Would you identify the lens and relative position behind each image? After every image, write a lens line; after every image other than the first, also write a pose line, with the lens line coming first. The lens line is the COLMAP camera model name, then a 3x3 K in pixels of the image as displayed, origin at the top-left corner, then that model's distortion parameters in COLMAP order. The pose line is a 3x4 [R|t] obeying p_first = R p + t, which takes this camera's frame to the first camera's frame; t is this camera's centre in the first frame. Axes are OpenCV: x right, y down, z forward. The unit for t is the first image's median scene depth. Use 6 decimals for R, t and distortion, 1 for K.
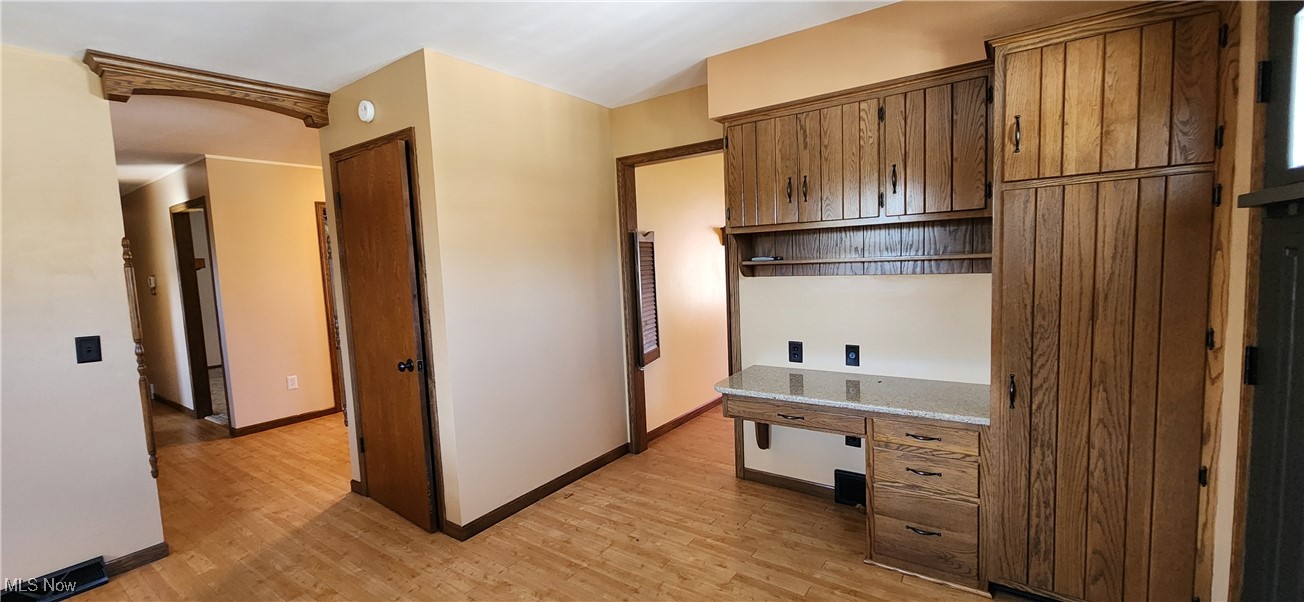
lens RADIAL K [[529.4, 0, 642.0], [0, 529.4, 304.6], [0, 0, 1]] dist [0.000453, 0.000017]
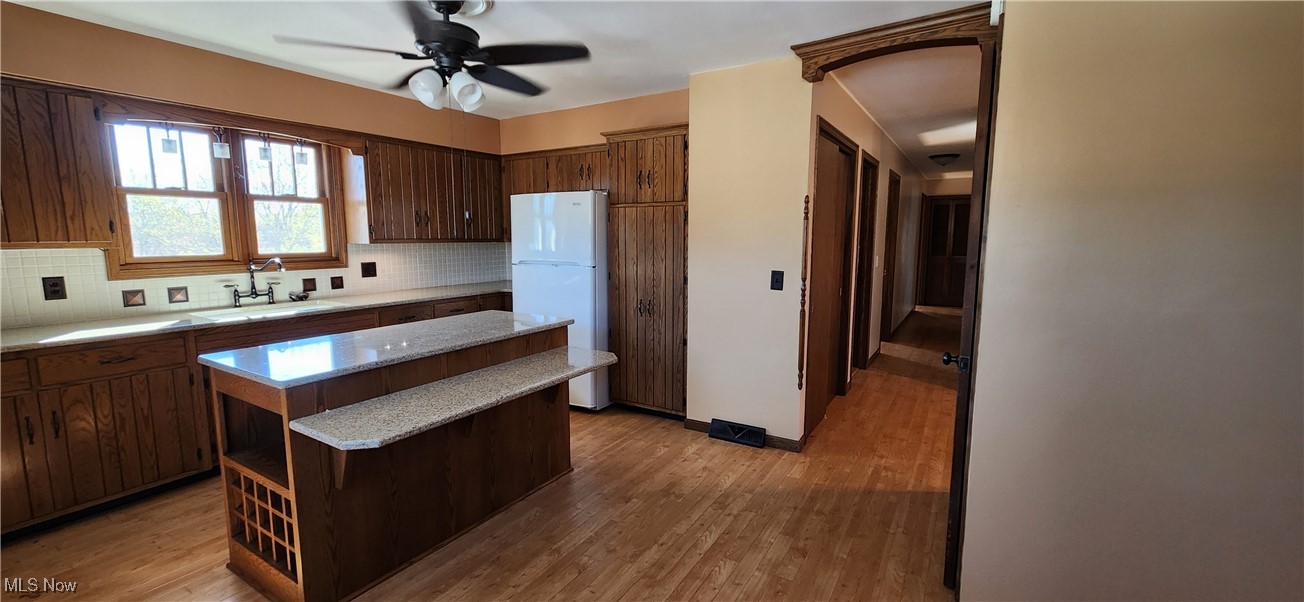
lens RADIAL K [[529.4, 0, 642.0], [0, 529.4, 304.6], [0, 0, 1]] dist [0.000453, 0.000017]
pose [[0.063188, 0.173897, -0.982734, 0.255793], [-0.087577, 0.981870, 0.168113, -0.048168], [0.994152, 0.075442, 0.077272, 0.522050]]
